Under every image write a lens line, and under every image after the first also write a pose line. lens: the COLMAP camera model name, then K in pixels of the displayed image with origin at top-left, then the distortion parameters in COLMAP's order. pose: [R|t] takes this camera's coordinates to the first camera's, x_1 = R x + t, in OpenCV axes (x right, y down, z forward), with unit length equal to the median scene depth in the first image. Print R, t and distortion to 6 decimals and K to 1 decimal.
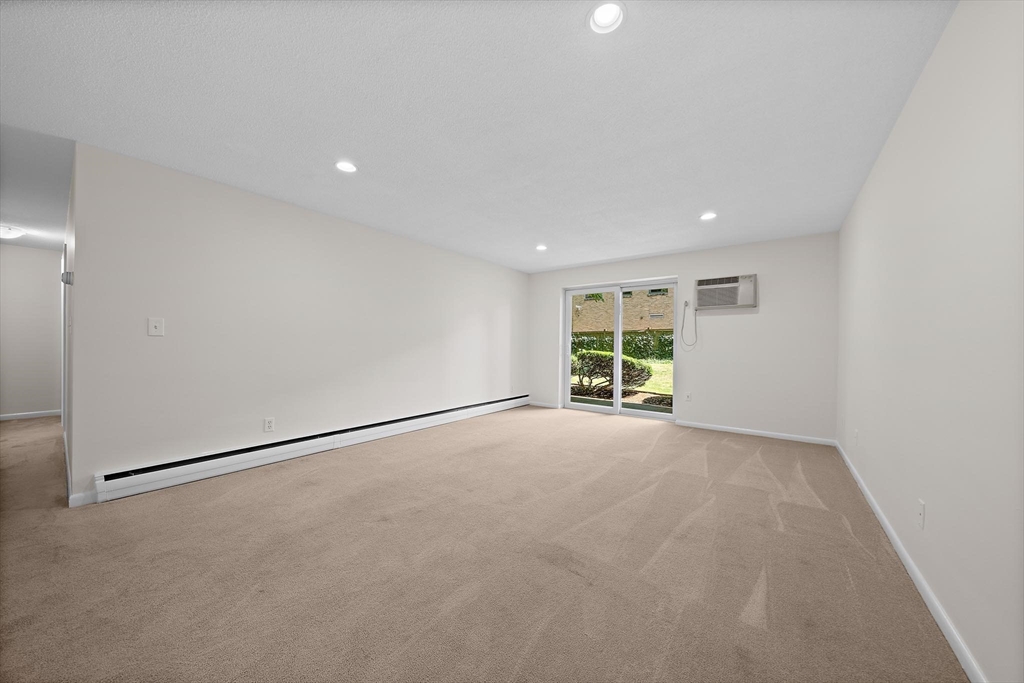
lens RADIAL K [[357.6, 0, 512.5], [0, 357.6, 344.6], [0, 0, 1]] dist [-0.013294, -0.000134]
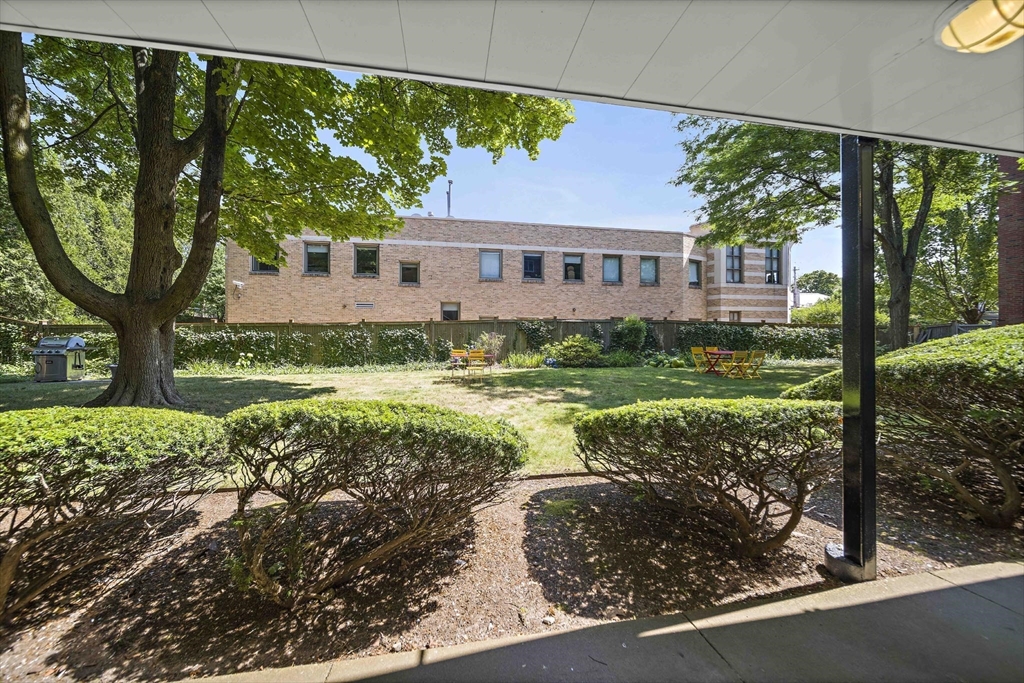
lens RADIAL K [[362.7, 0, 513.4], [0, 362.7, 339.1], [0, 0, 1]] dist [-0.000150, -0.000003]
pose [[0.675472, -0.006304, 0.737358, 0.047105], [0.005288, 0.999979, 0.003705, -0.008105], [-0.737366, 0.001397, 0.675492, 0.248858]]
